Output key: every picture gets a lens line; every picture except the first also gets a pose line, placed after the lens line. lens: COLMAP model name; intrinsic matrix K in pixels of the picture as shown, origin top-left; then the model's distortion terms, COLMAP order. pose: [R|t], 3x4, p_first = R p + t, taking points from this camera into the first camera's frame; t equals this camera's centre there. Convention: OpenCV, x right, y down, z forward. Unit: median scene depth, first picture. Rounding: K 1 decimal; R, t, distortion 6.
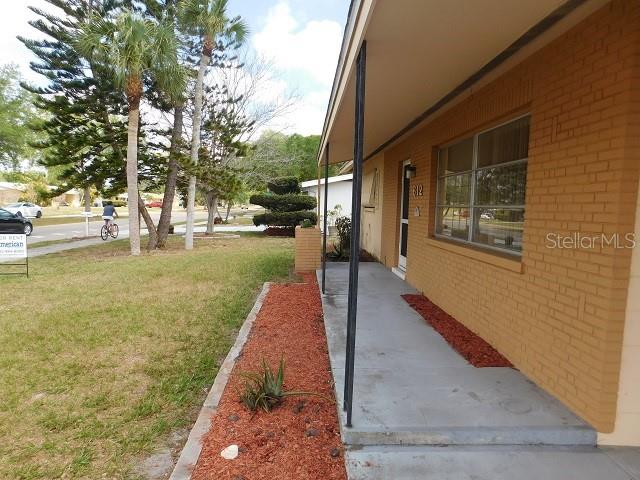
lens RADIAL K [[429.1, 0, 318.9], [0, 429.1, 226.9], [0, 0, 1]] dist [-0.025904, 0.000335]
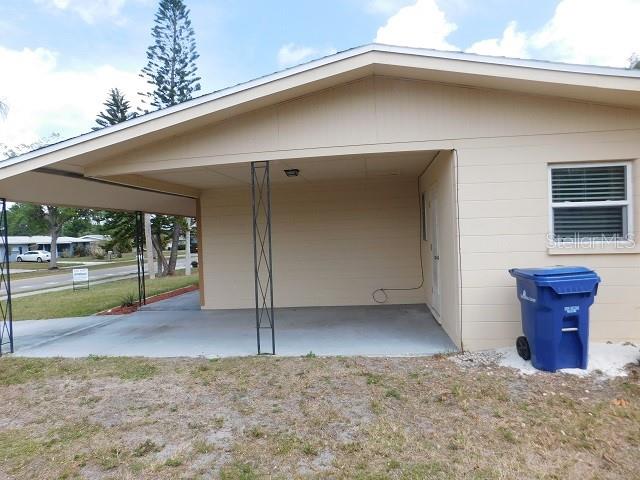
lens RADIAL K [[429.1, 0, 318.9], [0, 429.1, 226.9], [0, 0, 1]] dist [-0.025904, 0.000335]
pose [[0.983280, -0.072324, -0.167120, 0.483074], [0.059619, 0.995024, -0.079830, 0.031599], [0.172062, 0.068532, 0.982699, -0.526819]]
